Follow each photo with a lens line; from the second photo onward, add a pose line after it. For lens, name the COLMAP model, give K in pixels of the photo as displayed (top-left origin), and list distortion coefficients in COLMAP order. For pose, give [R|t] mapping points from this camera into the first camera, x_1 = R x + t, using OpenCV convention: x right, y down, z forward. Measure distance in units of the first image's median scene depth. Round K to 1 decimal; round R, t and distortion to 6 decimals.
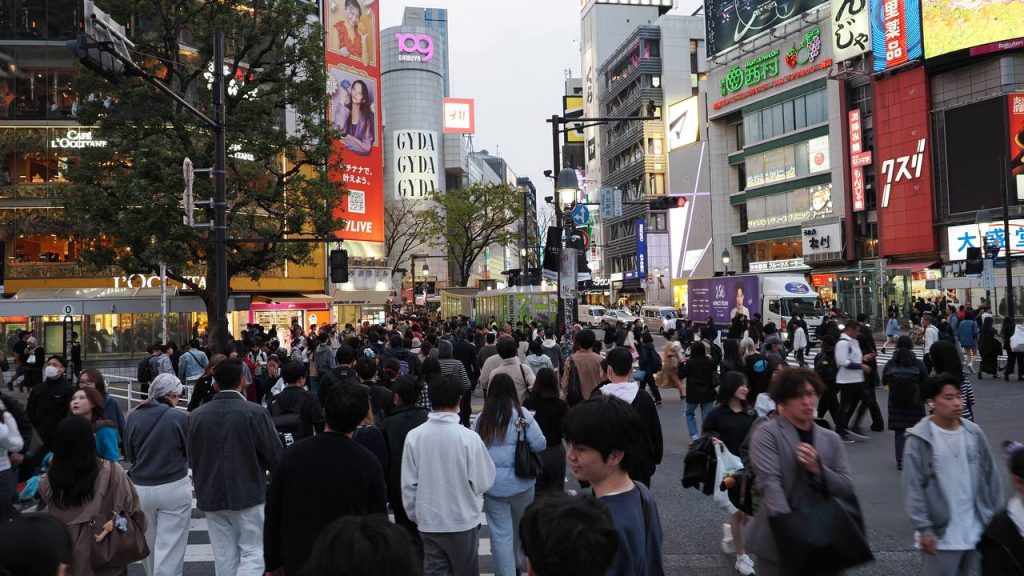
lens RADIAL K [[768.9, 0, 512.0], [0, 768.9, 288.0], [0, 0, 1]] dist [0.008899, 0.007538]
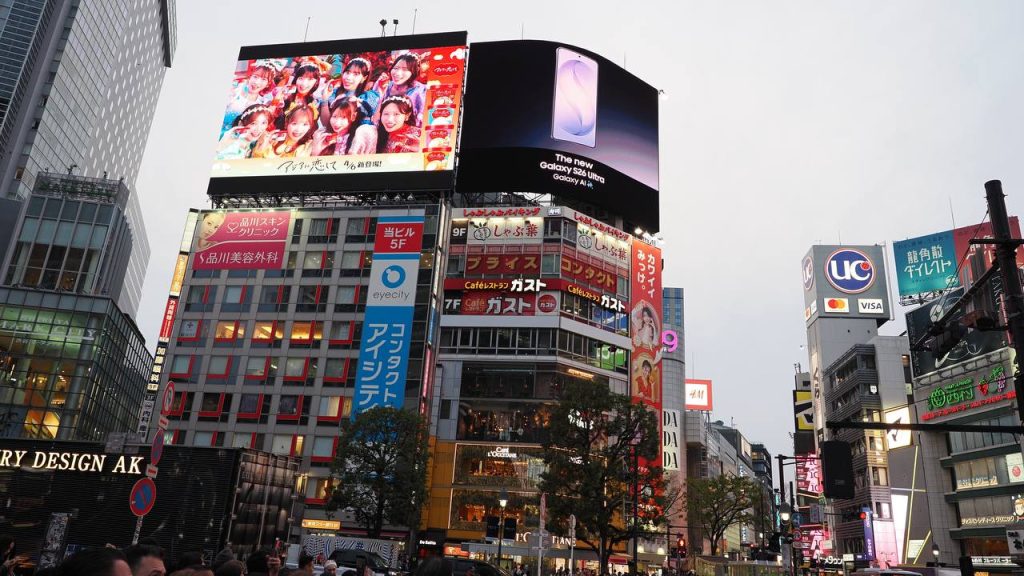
lens RADIAL K [[768.9, 0, 512.0], [0, 768.9, 288.0], [0, 0, 1]] dist [0.008899, 0.007538]
pose [[0.957796, -0.011202, -0.287231, -0.006661], [-0.080951, 0.948286, -0.306920, -0.002412], [0.275815, 0.317219, 0.907358, -0.303267]]
